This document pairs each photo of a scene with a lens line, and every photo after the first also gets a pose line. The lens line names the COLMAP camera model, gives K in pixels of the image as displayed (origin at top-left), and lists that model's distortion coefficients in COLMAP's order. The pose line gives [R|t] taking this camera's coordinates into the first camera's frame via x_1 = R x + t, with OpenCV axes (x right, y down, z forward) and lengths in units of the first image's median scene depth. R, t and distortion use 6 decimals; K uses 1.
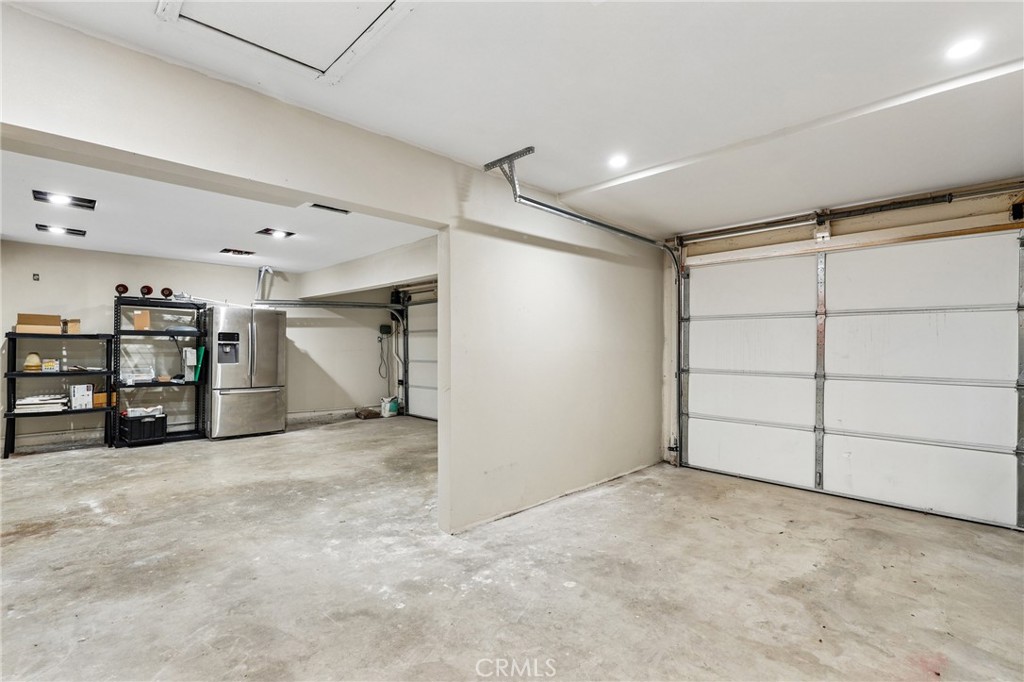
lens RADIAL K [[468.9, 0, 503.9], [0, 468.9, 341.3], [0, 0, 1]] dist [0.003506, -0.002600]
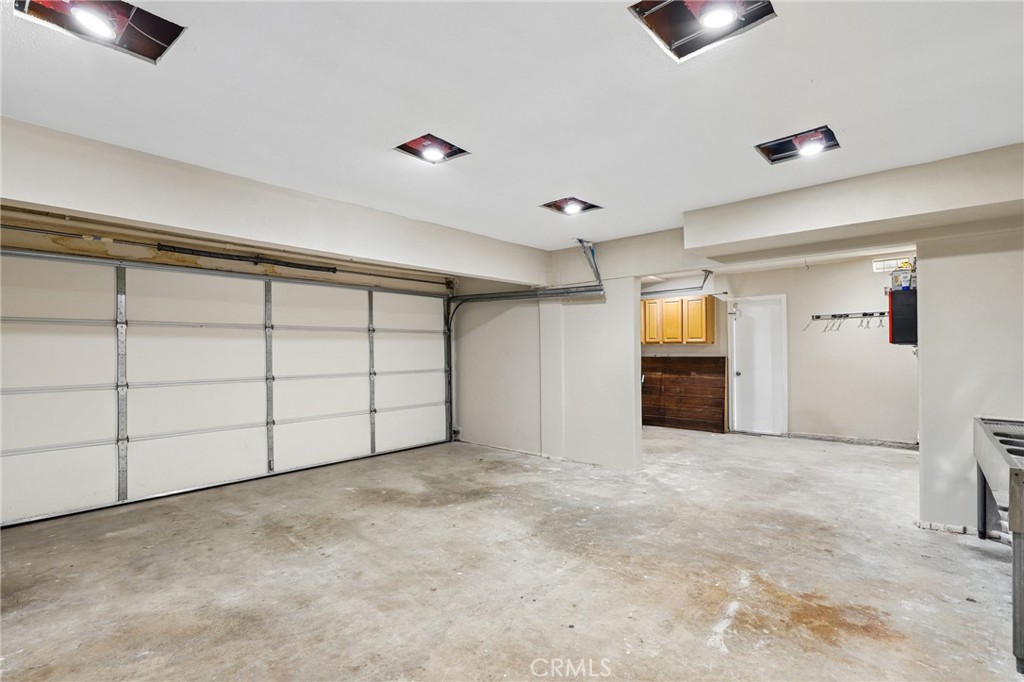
lens RADIAL K [[468.9, 0, 503.2], [0, 468.9, 348.7], [0, 0, 1]] dist [0.003506, -0.002600]
pose [[-0.042252, 0.004579, 0.999096, -1.615255], [-0.007829, 0.999957, -0.004914, -0.004420], [-0.999076, -0.008030, -0.042215, 1.441697]]
